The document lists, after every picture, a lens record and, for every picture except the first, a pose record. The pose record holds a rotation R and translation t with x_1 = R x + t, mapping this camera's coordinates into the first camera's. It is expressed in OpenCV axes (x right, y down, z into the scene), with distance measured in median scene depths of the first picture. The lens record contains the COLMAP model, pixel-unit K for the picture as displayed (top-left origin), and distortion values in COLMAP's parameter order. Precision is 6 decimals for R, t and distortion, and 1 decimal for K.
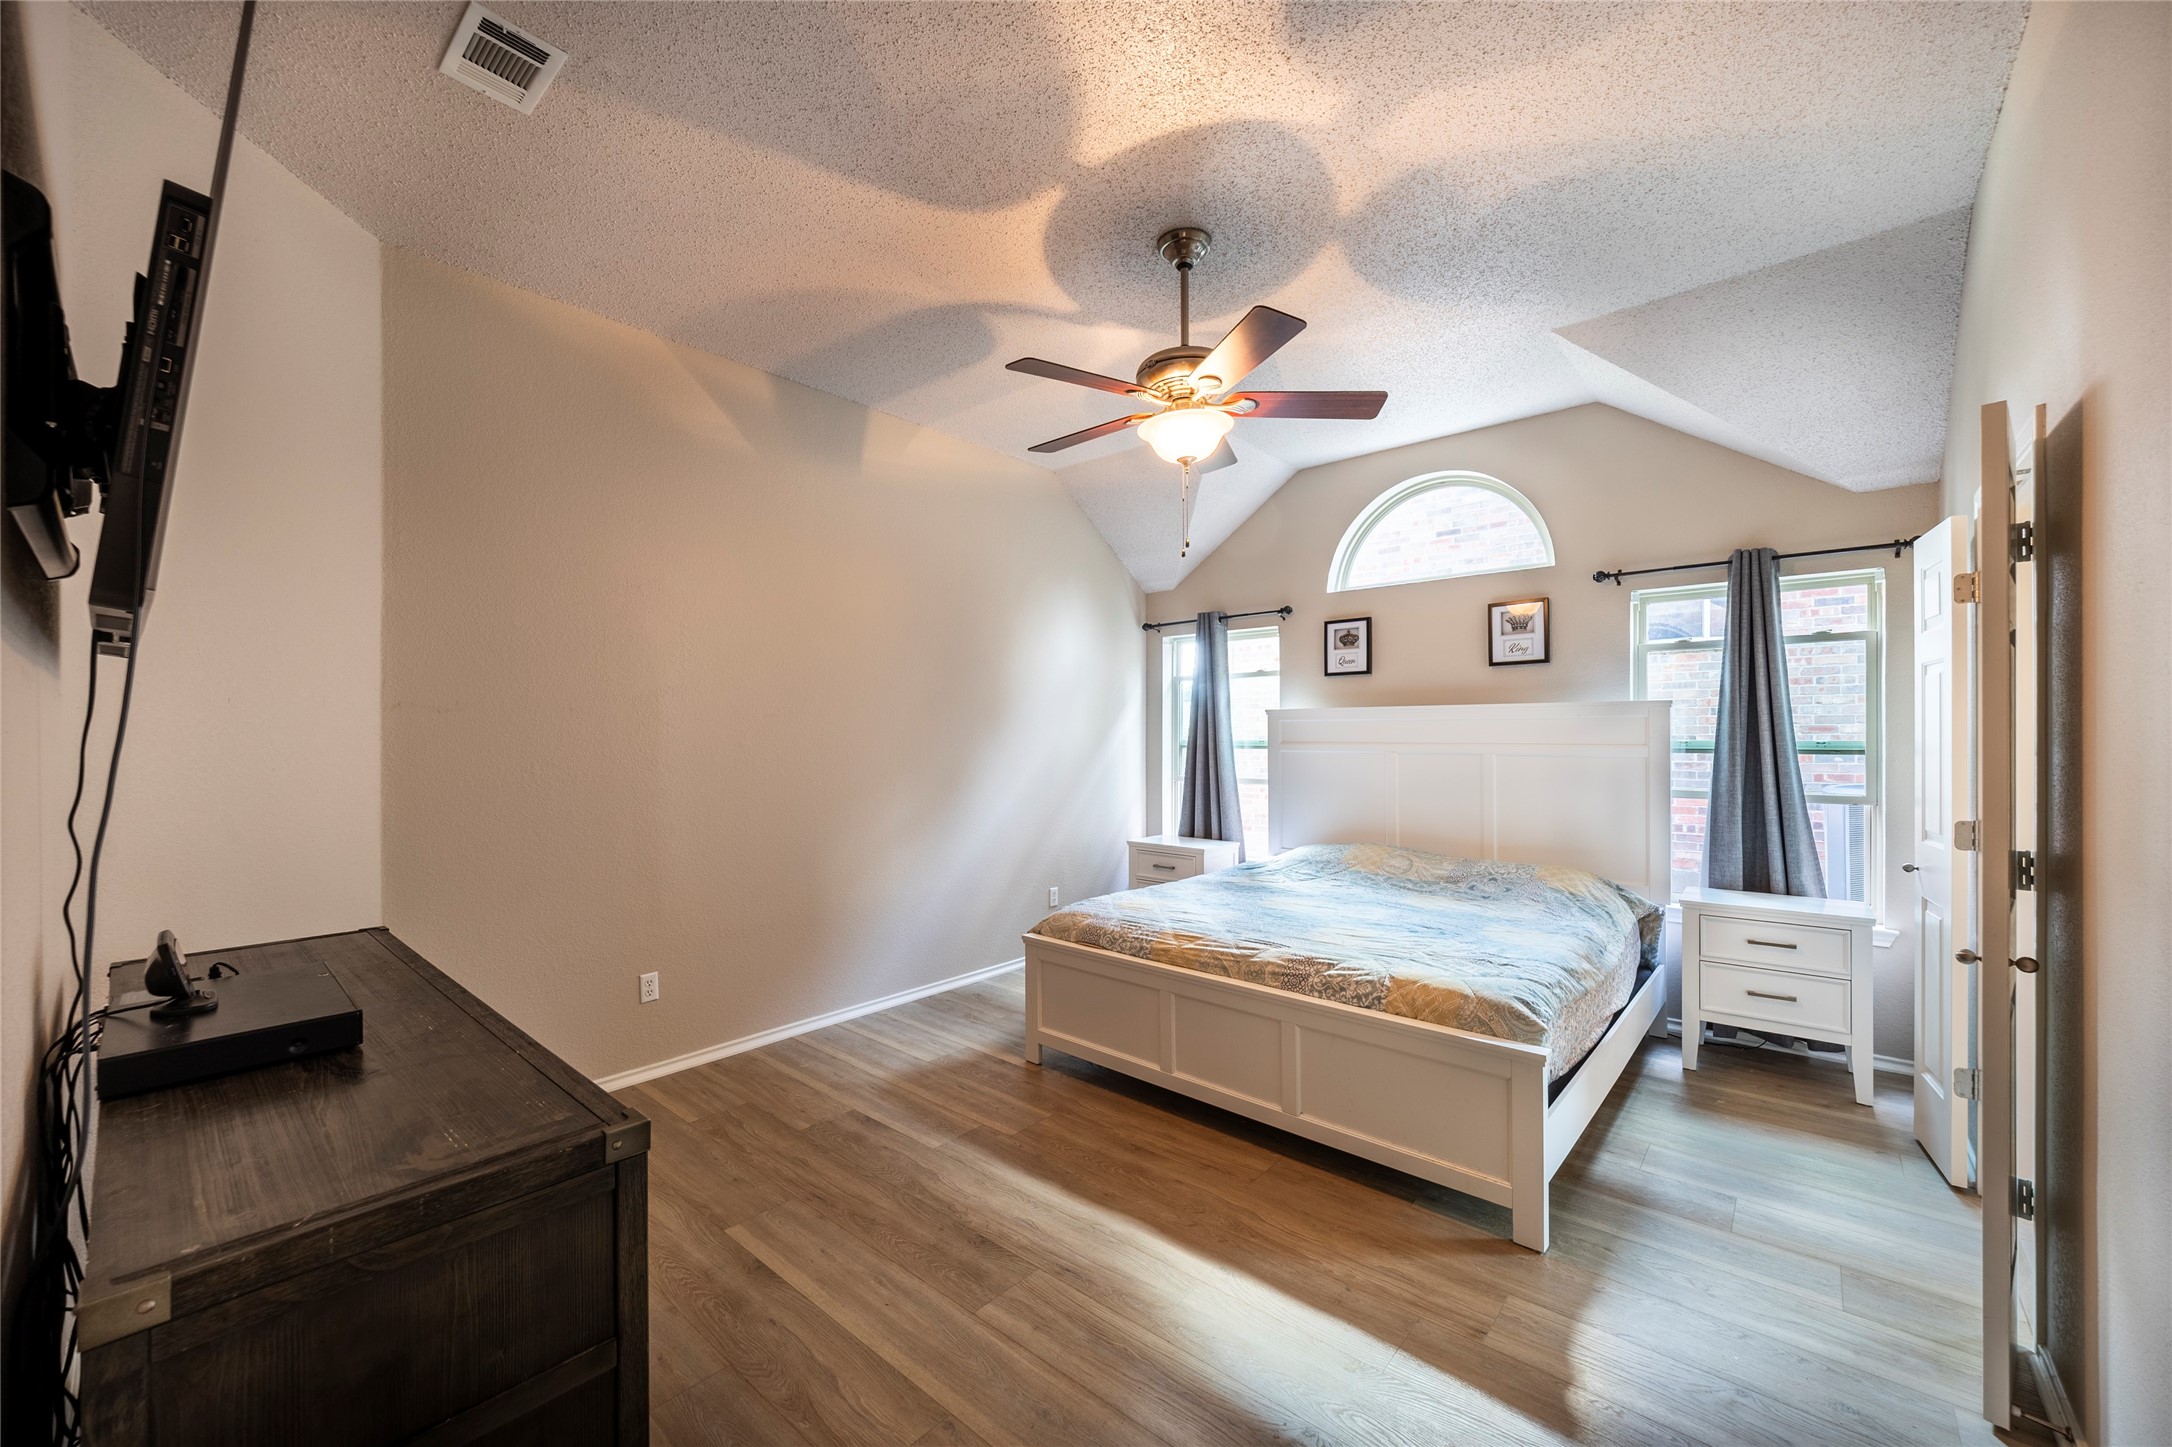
lens RADIAL K [[844.3, 0, 1086.2], [0, 844.3, 698.7], [0, 0, 1]] dist [-0.001100, -0.000123]
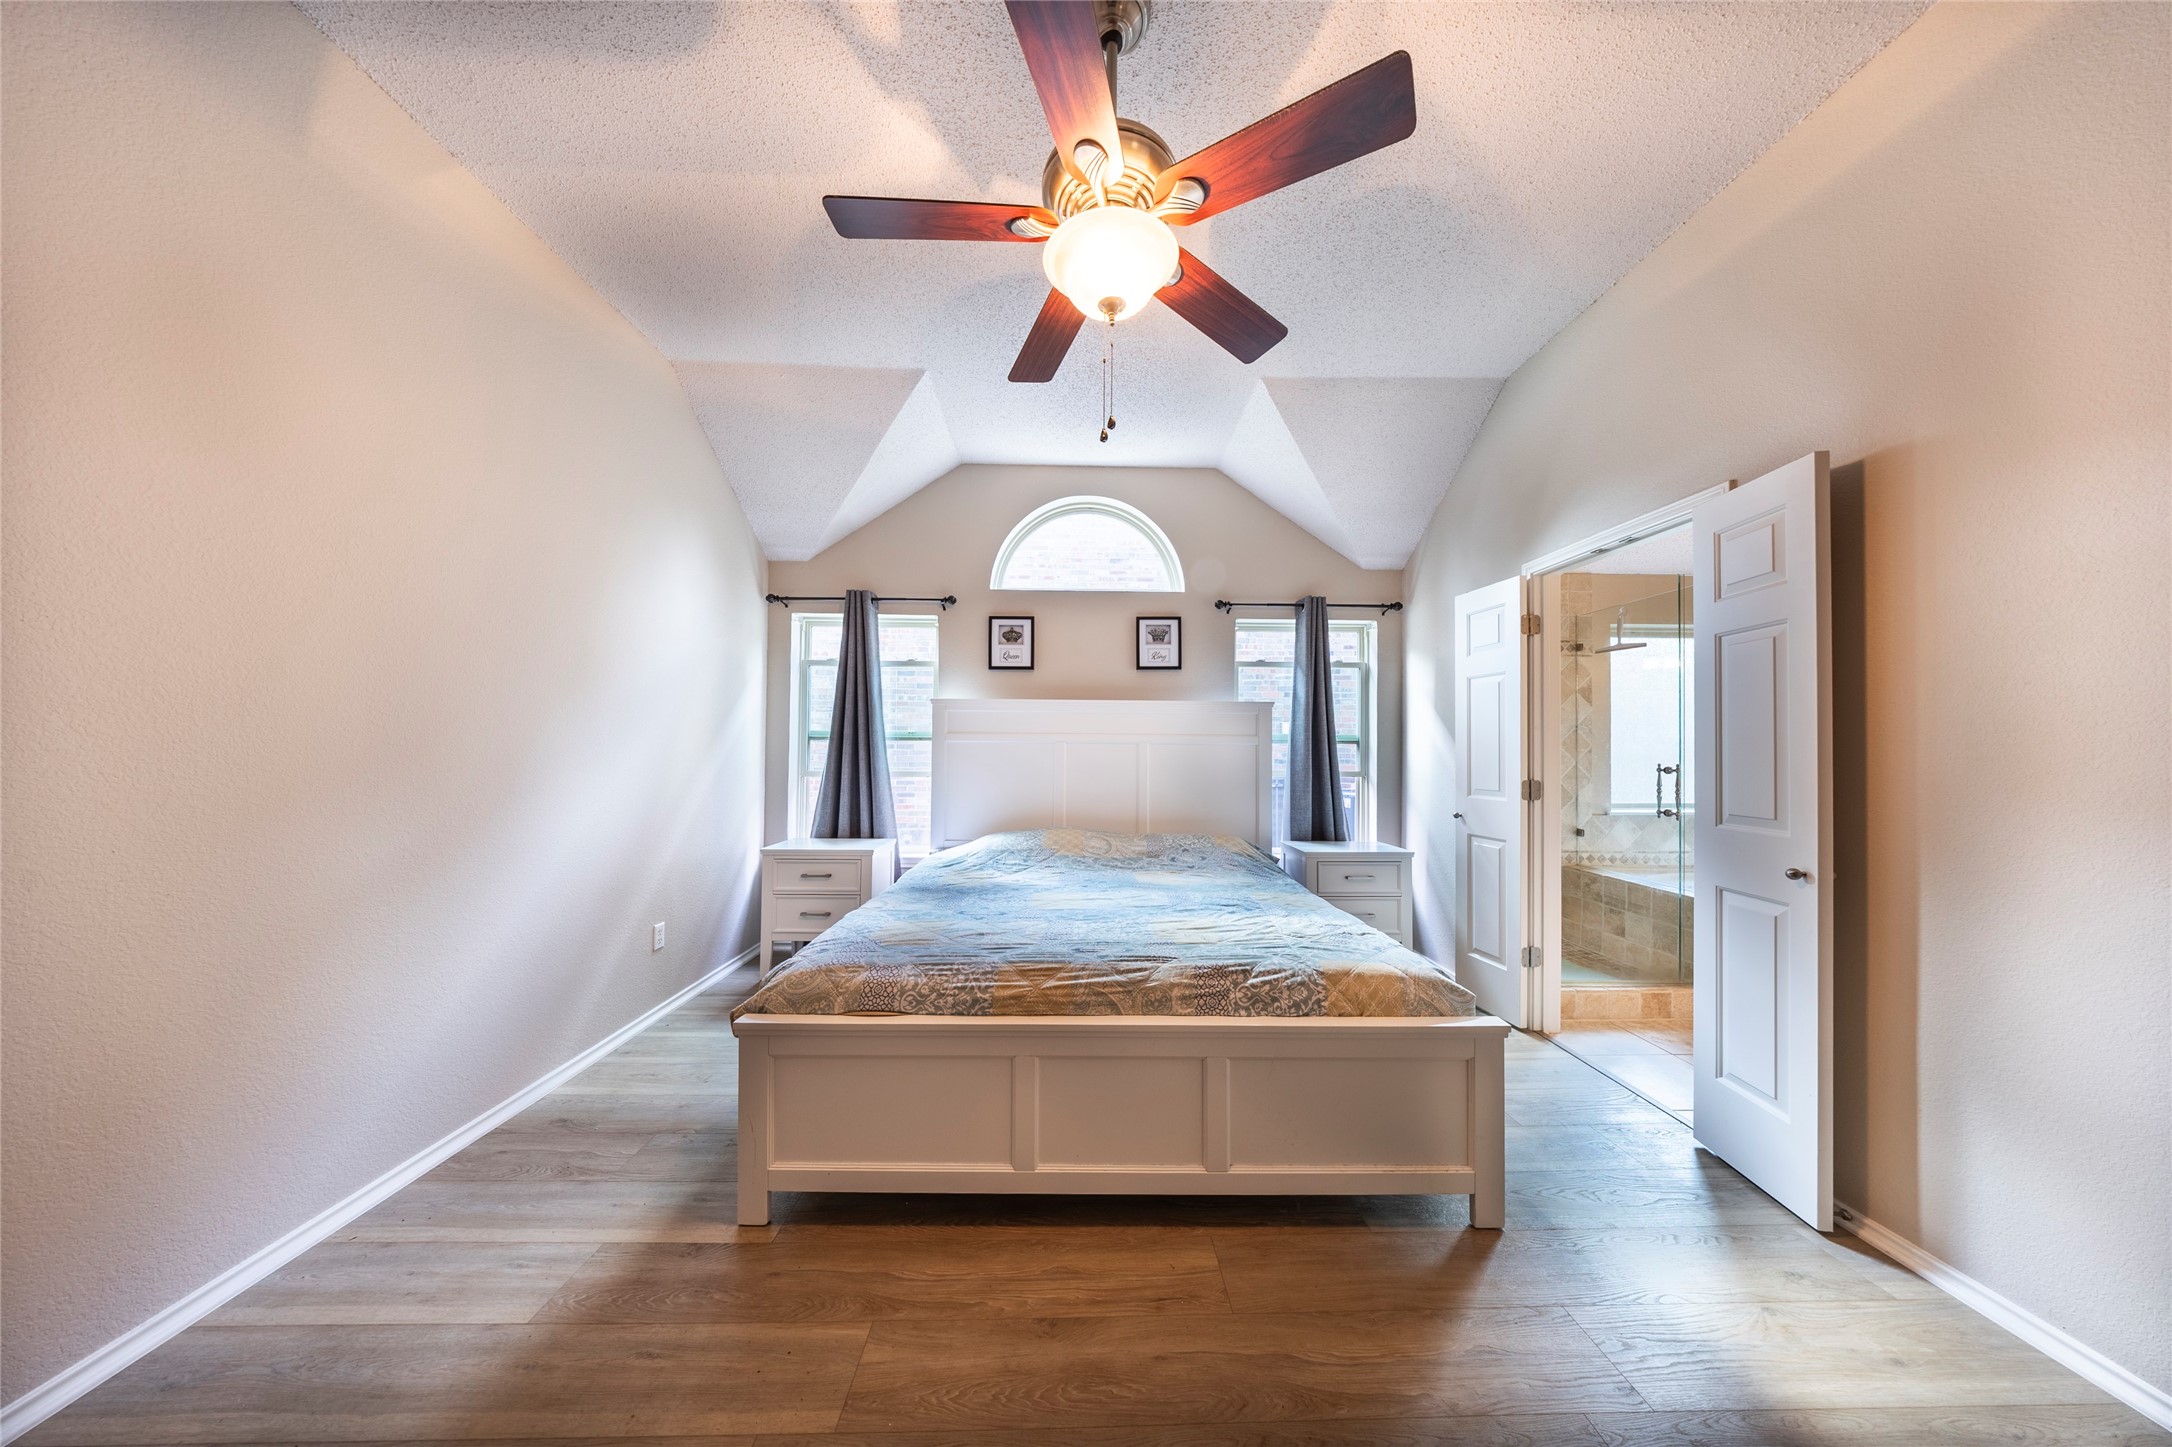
lens RADIAL K [[627.9, 0, 1087.7], [0, 627.9, 733.1], [0, 0, 1]] dist [0.001556, -0.002636]
pose [[0.737222, 0.025011, 0.675187, -0.170788], [-0.037279, 0.999298, 0.003687, 0.052812], [-0.674621, -0.027888, 0.737637, 0.430574]]
